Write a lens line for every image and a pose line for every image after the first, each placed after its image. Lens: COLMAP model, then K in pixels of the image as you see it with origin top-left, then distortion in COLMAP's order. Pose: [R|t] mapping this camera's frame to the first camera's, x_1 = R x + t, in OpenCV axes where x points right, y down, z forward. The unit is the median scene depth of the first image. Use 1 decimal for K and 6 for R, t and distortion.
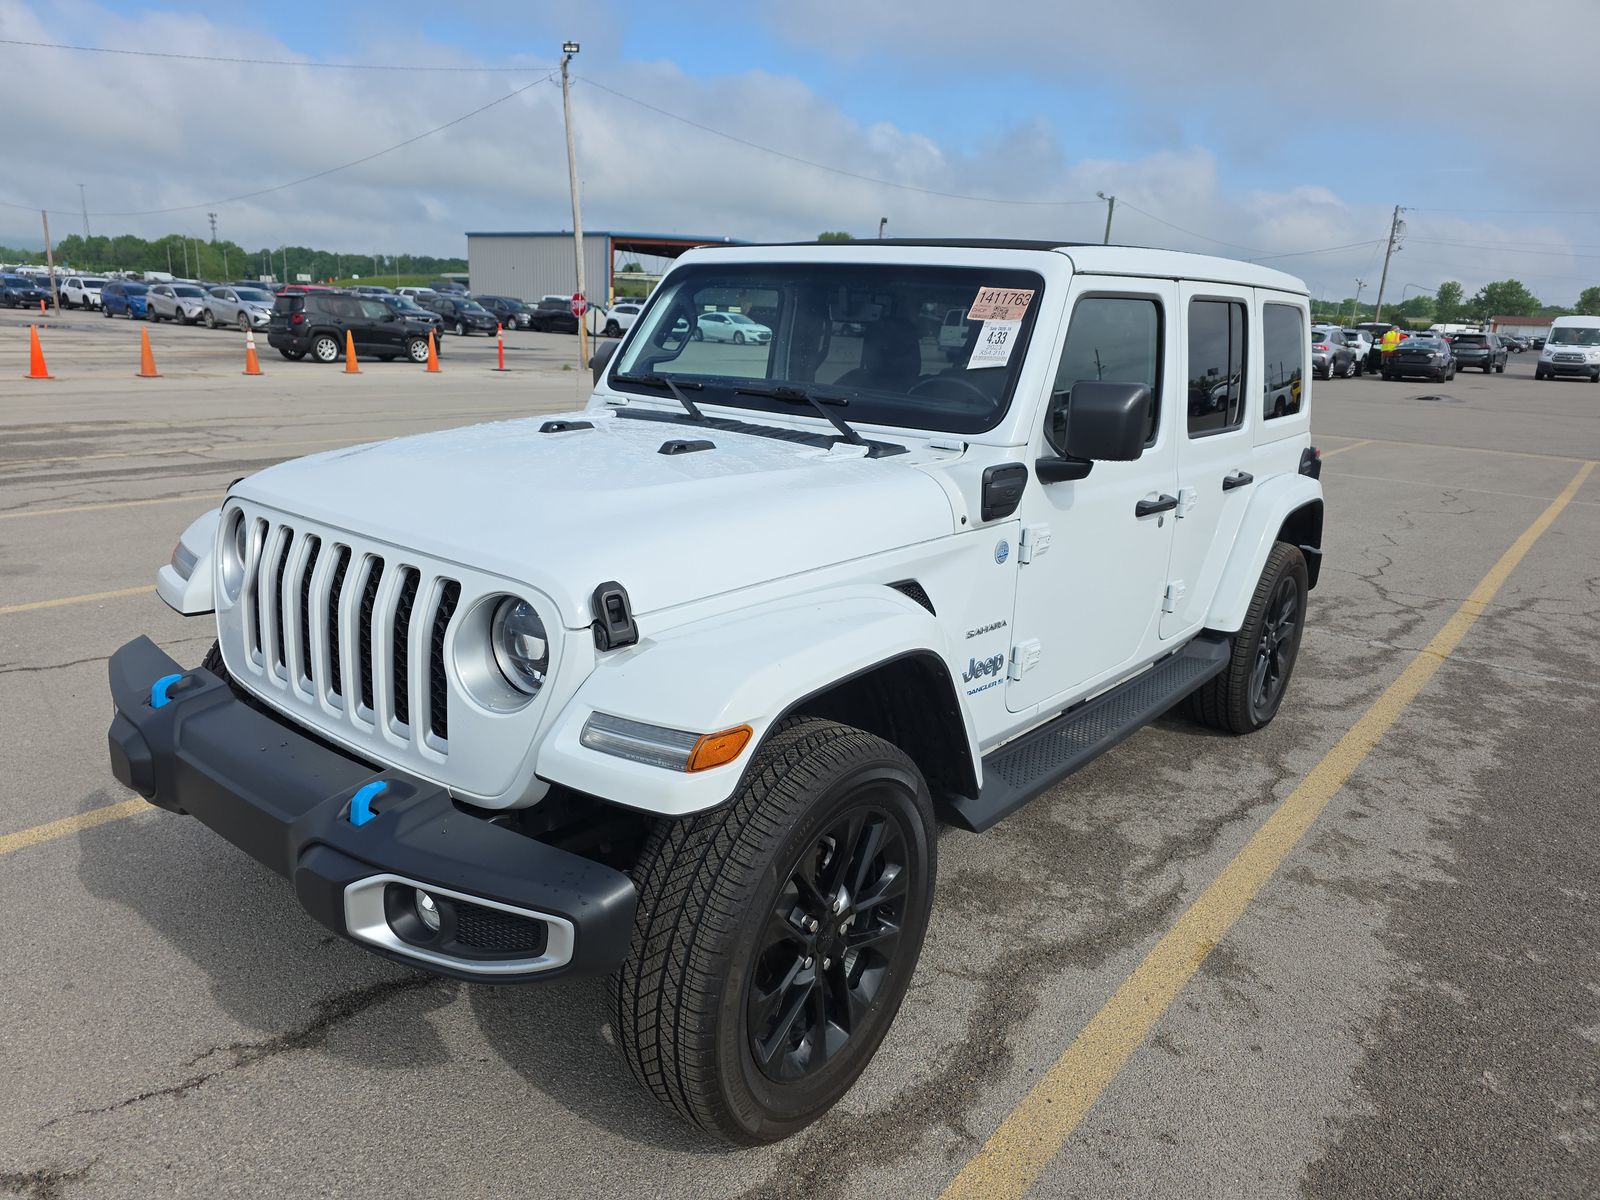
lens RADIAL K [[1075.4, 0, 807.9], [0, 1075.4, 579.2], [0, 0, 1]] dist [0.048551, -0.060160]
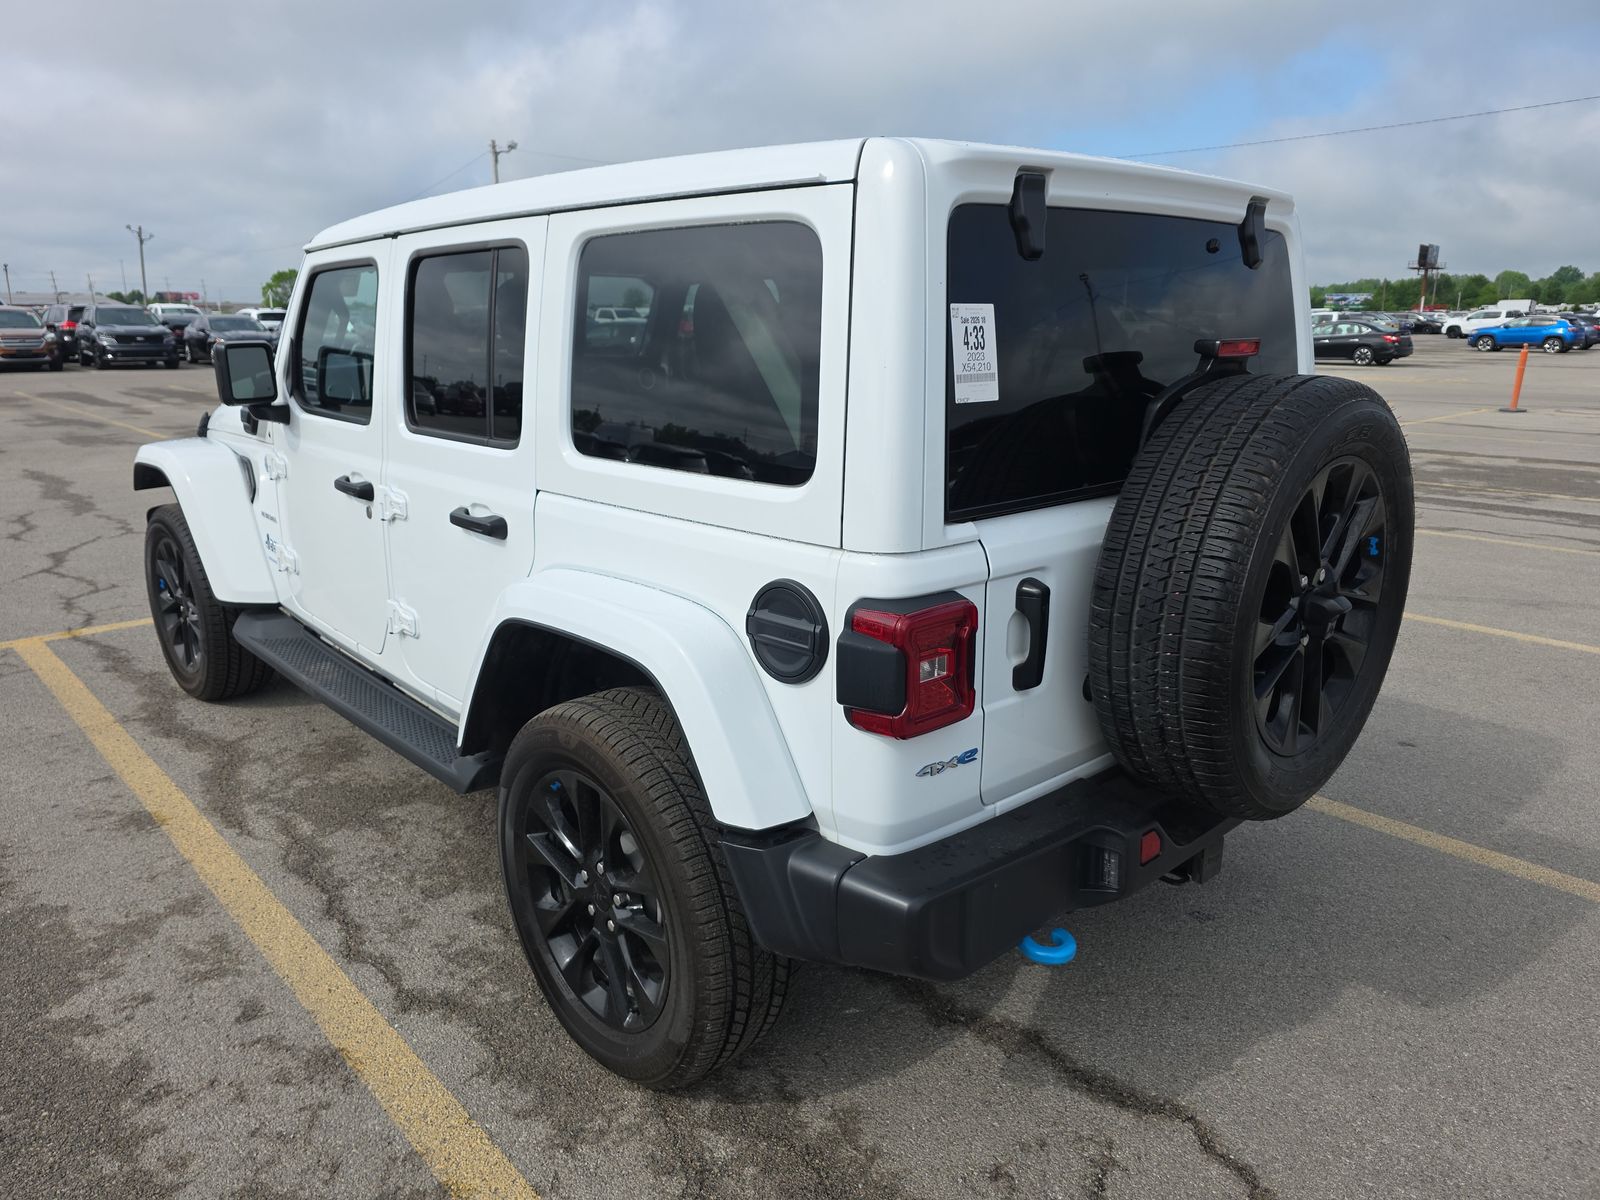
lens RADIAL K [[1086.8, 0, 793.1], [0, 1086.8, 599.2], [0, 0, 1]] dist [0.052218, -0.051845]
pose [[-0.159458, 0.207222, -0.965211, 1.091056], [-0.242920, 0.939422, 0.241817, -0.276143], [0.956851, 0.273029, -0.099460, 1.366057]]
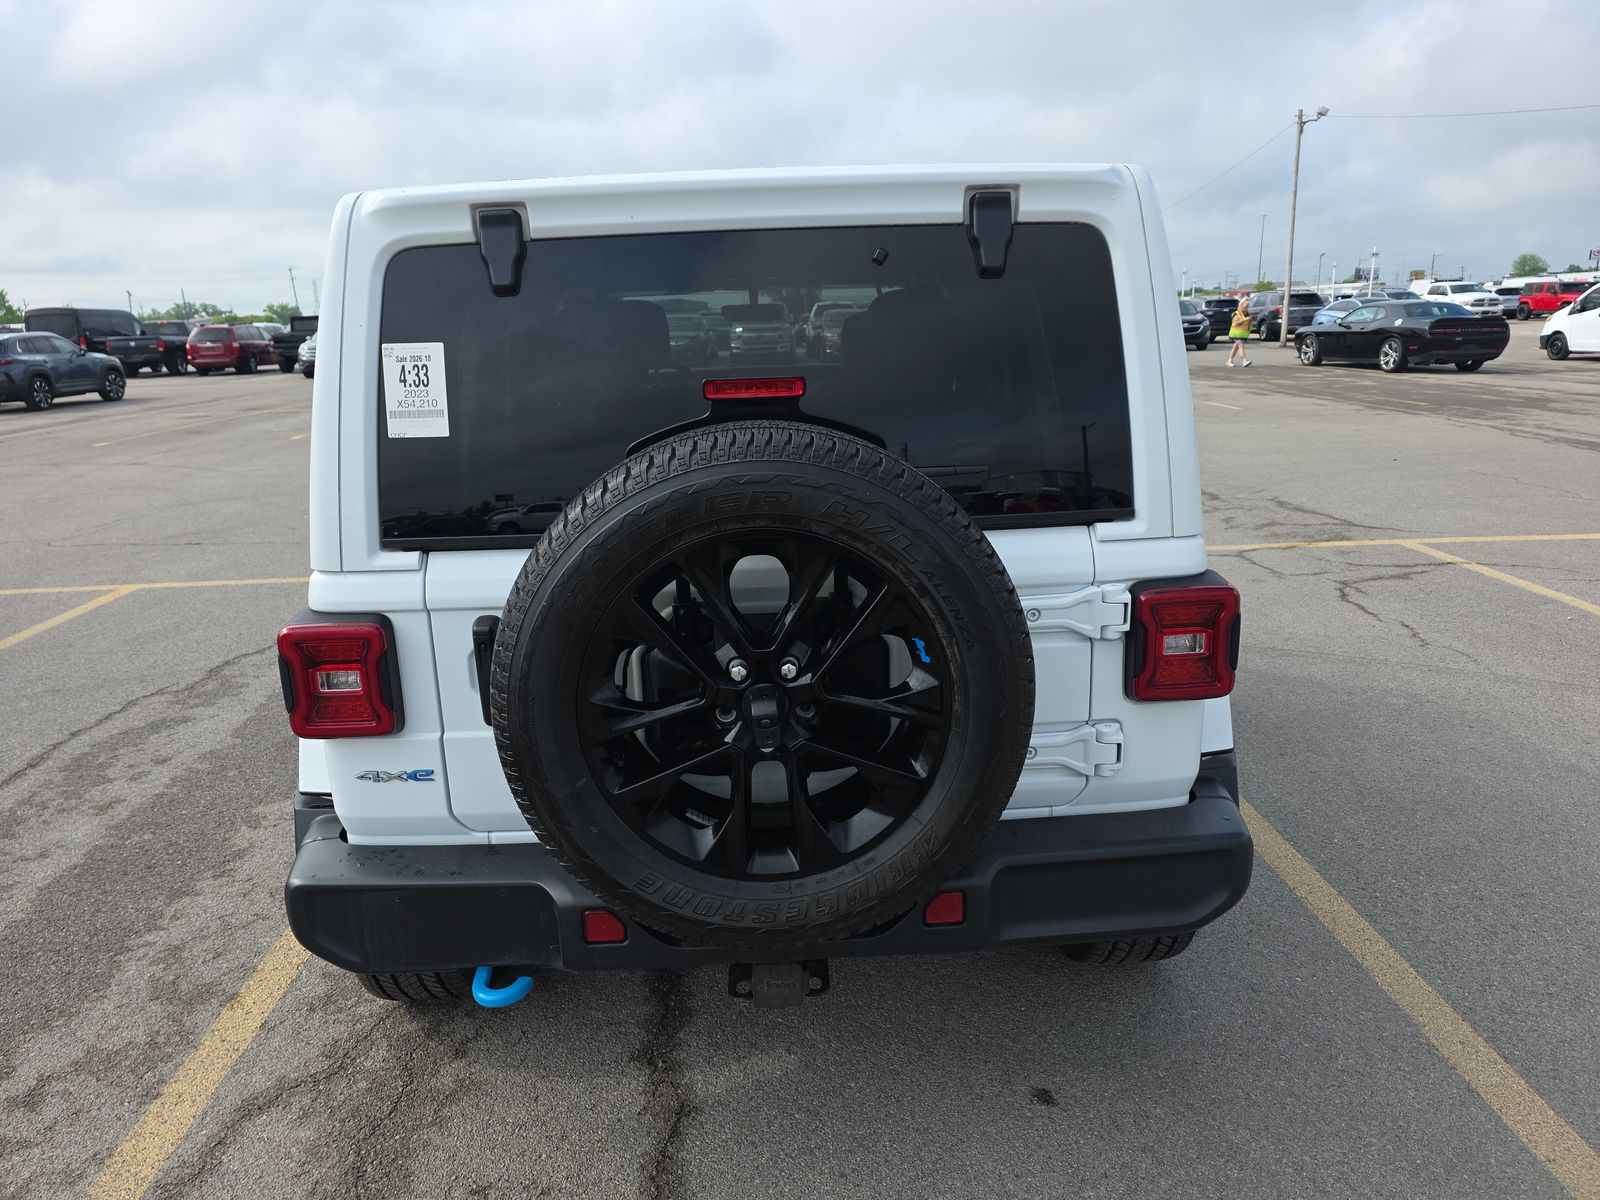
lens RADIAL K [[1086.8, 0, 793.1], [0, 1086.8, 599.2], [0, 0, 1]] dist [0.052218, -0.051845]
pose [[-0.771338, 0.143409, -0.620057, 0.772348], [-0.154011, 0.903263, 0.400496, -0.426733], [0.617509, 0.404414, -0.674634, 1.863802]]
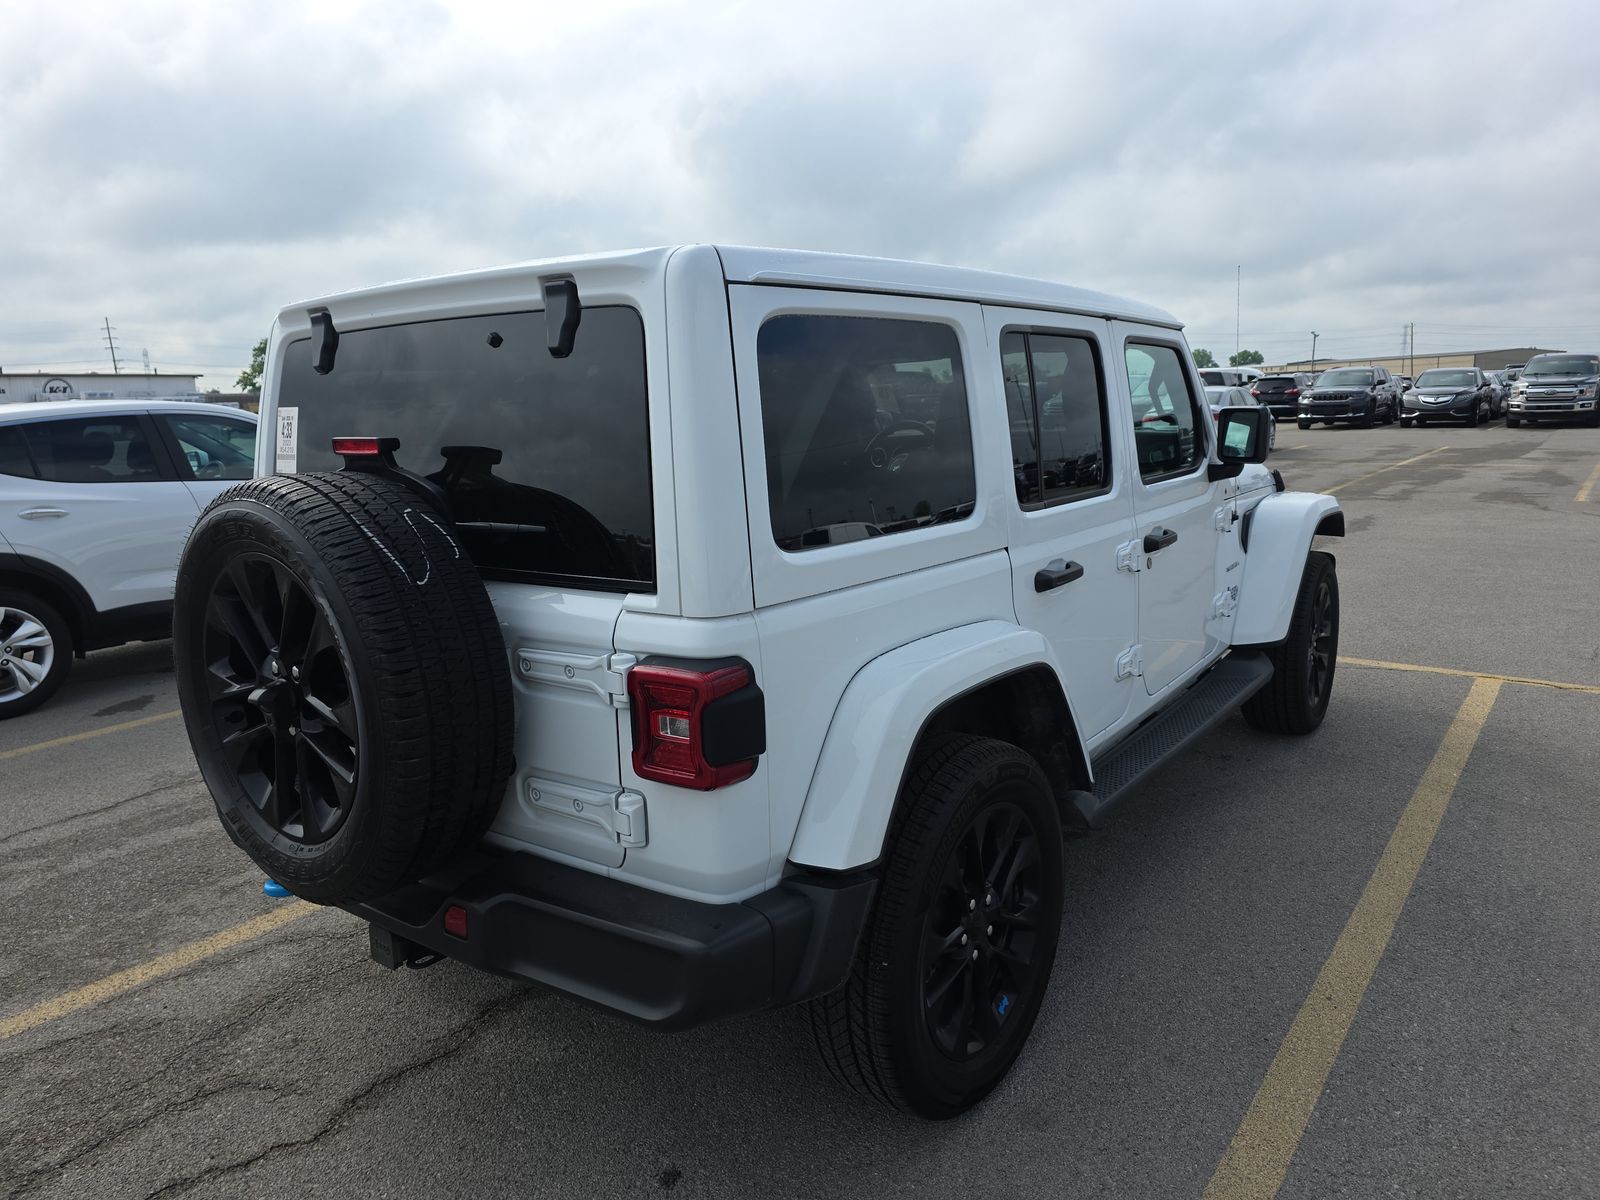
lens RADIAL K [[1075.4, 0, 807.9], [0, 1075.4, 579.2], [0, 0, 1]] dist [0.048551, -0.060160]
pose [[-0.999661, -0.006728, -0.025145, 0.246800], [-0.016245, 0.916059, 0.400715, -0.491285], [0.020339, 0.400988, -0.915858, 2.069256]]
